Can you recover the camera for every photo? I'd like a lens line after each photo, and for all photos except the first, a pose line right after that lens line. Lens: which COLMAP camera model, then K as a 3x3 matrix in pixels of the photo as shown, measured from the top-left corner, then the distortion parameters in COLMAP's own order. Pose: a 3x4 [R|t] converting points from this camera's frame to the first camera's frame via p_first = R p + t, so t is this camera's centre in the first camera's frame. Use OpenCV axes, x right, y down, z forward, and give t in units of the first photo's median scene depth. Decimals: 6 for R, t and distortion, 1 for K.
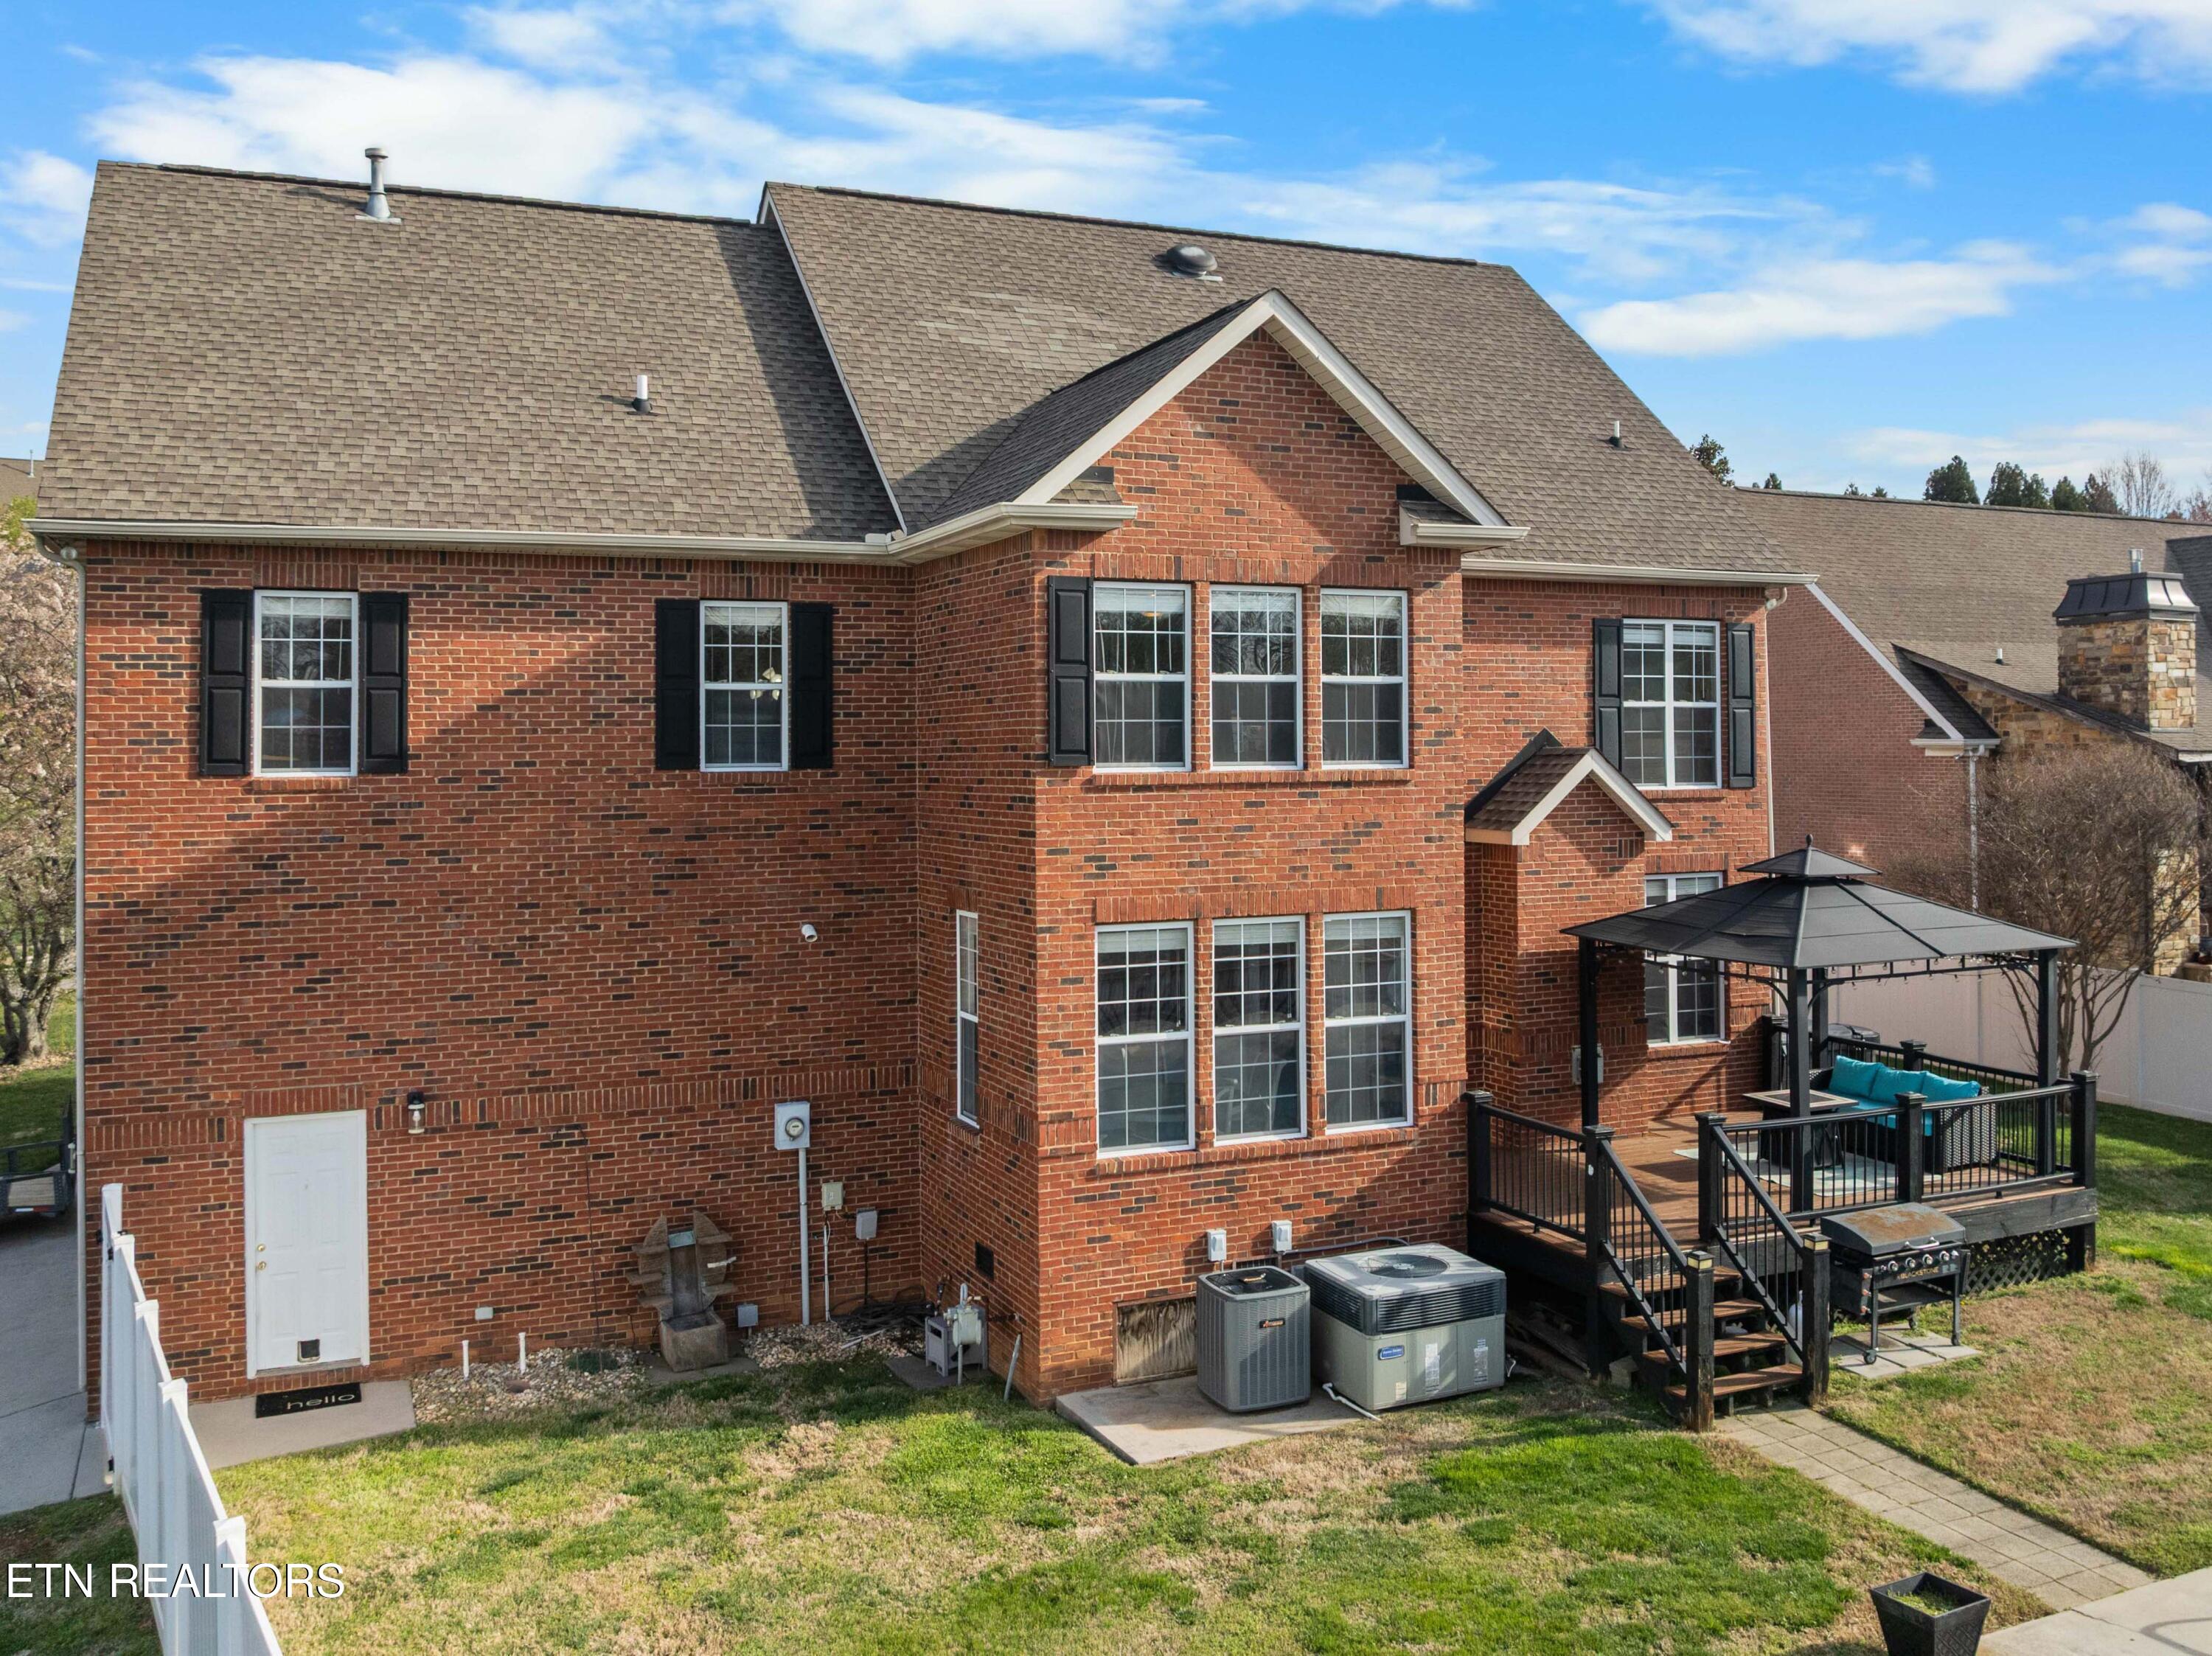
lens RADIAL K [[1707.3, 0, 1105.6], [0, 1707.3, 763.4], [0, 0, 1]] dist [-0.036219, -0.004229]
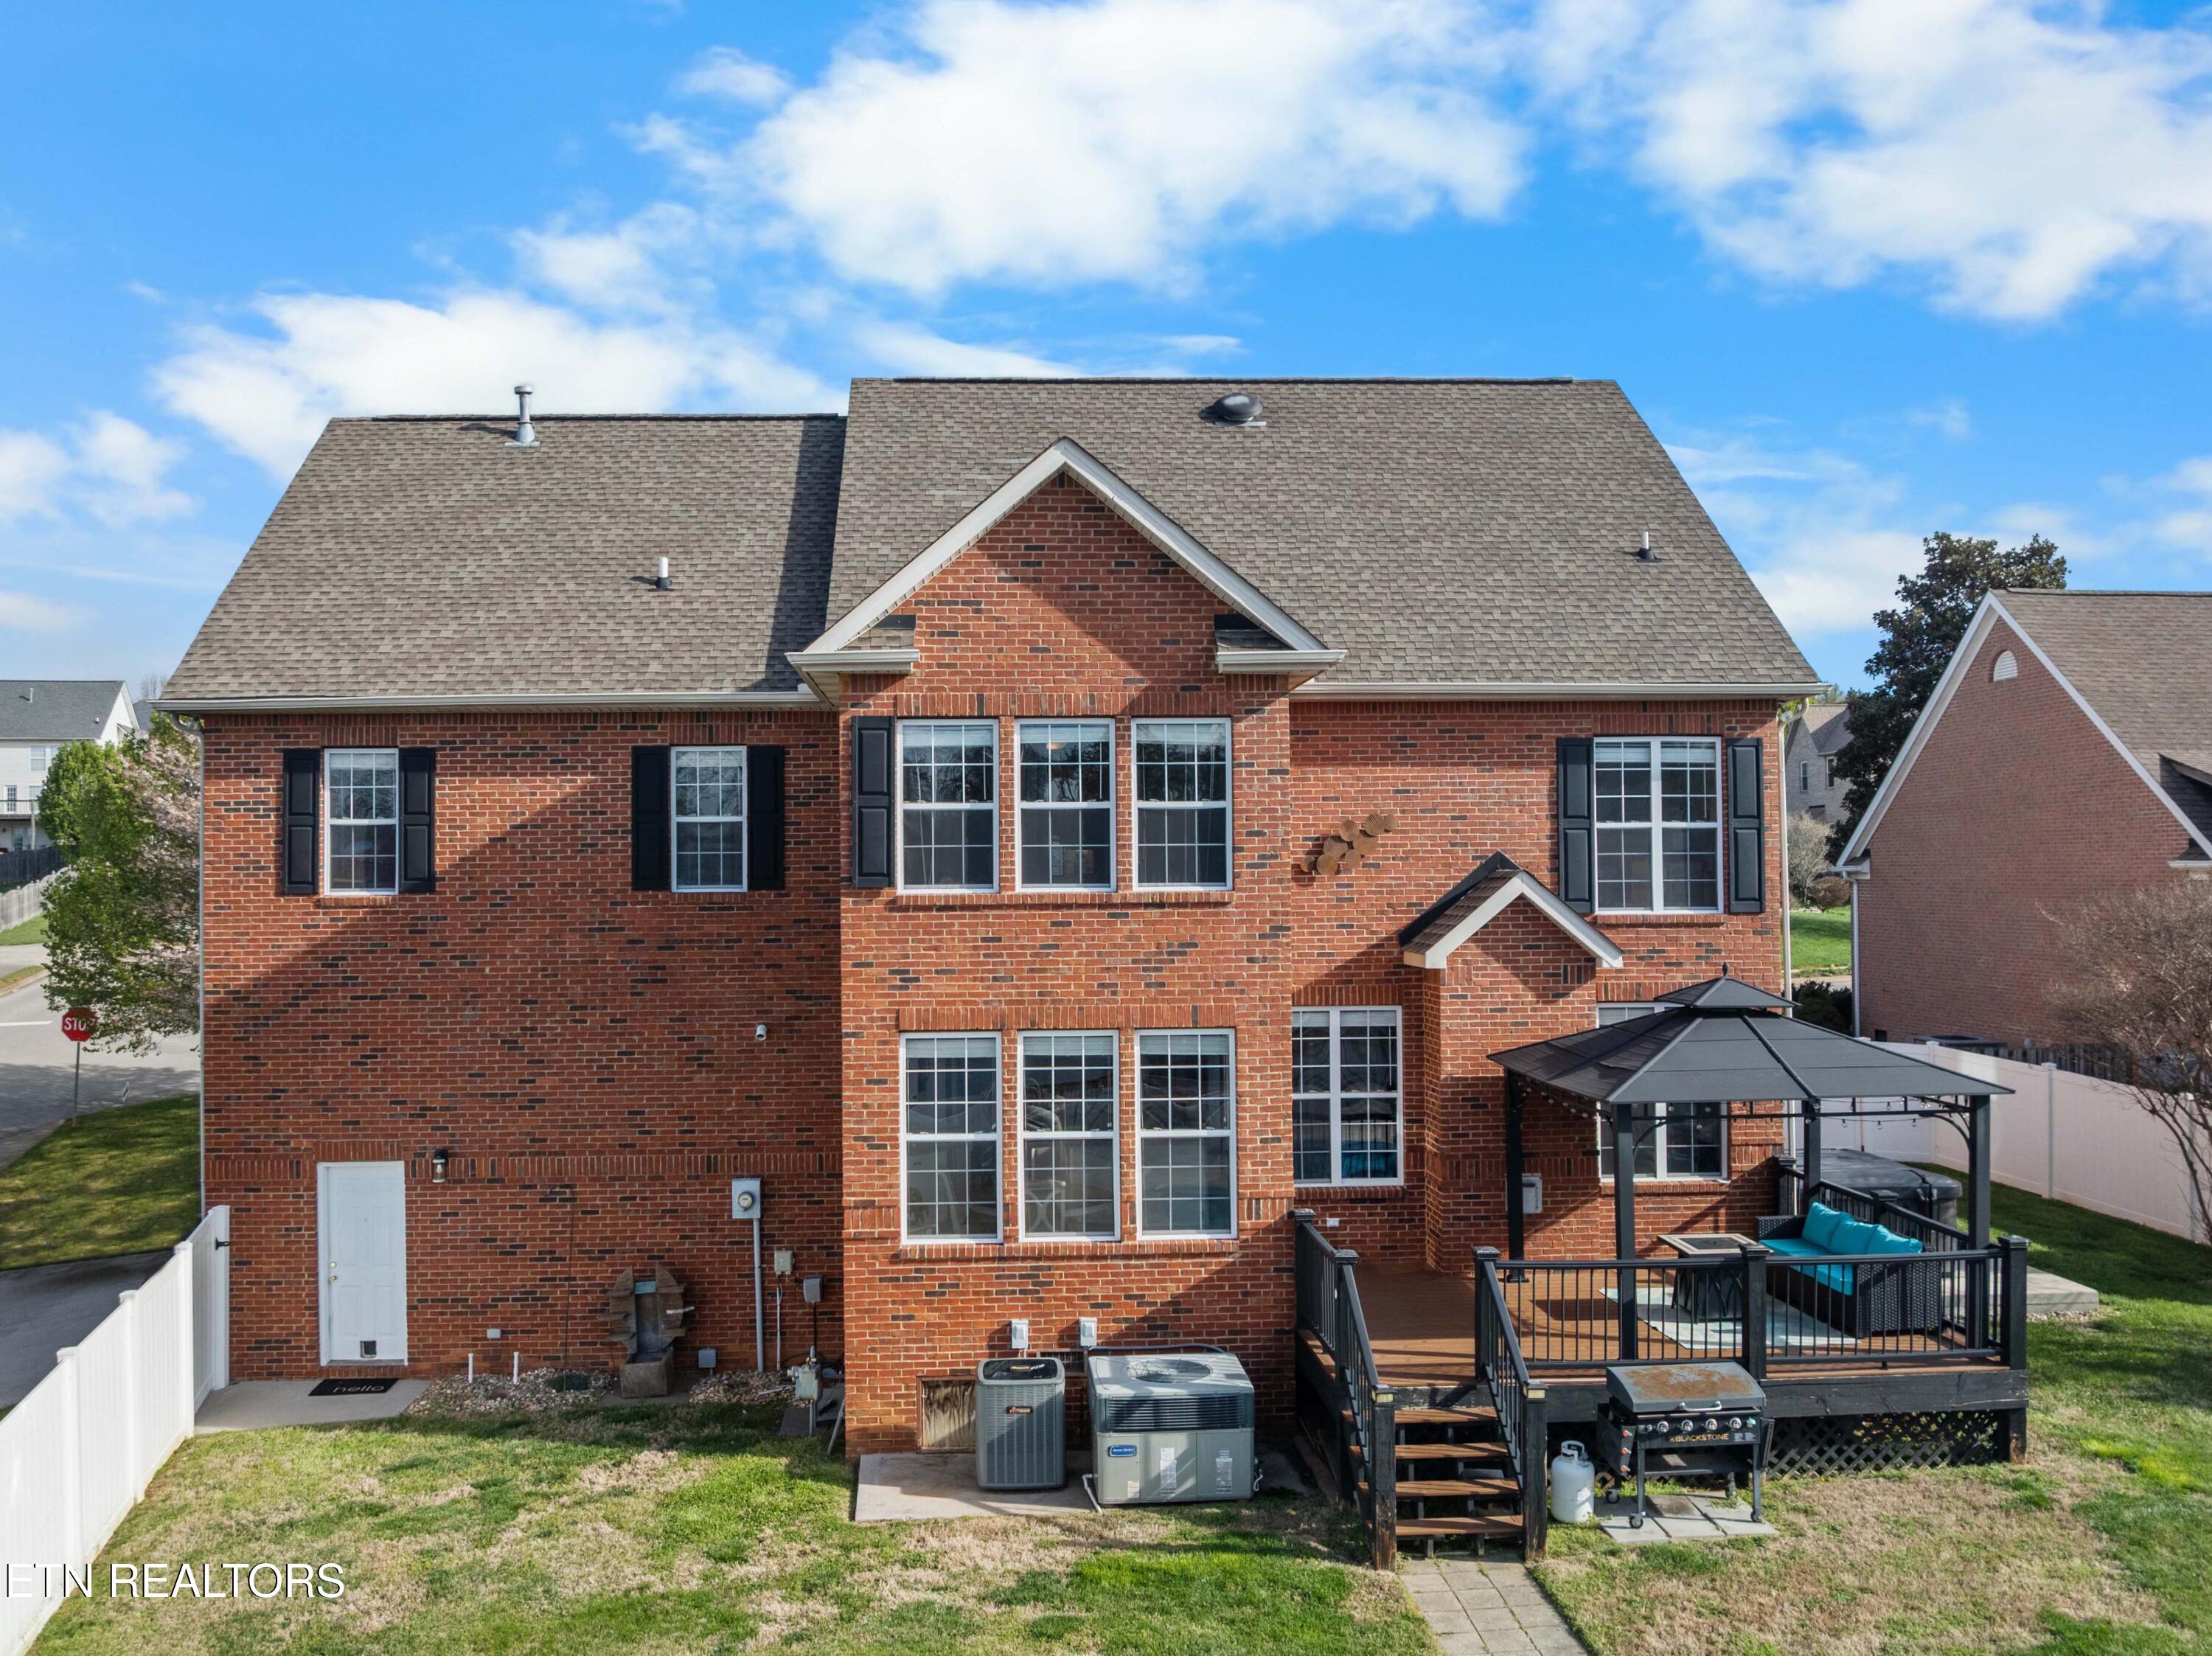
lens RADIAL K [[1572.7, 0, 1105.3], [0, 1572.7, 894.4], [0, 0, 1]] dist [-0.039136, 0.001908]
pose [[0.943017, 0.002862, -0.332733, 0.428676], [-0.001594, 0.999990, 0.004084, 0.001549], [0.332741, -0.003320, 0.943012, 0.083336]]
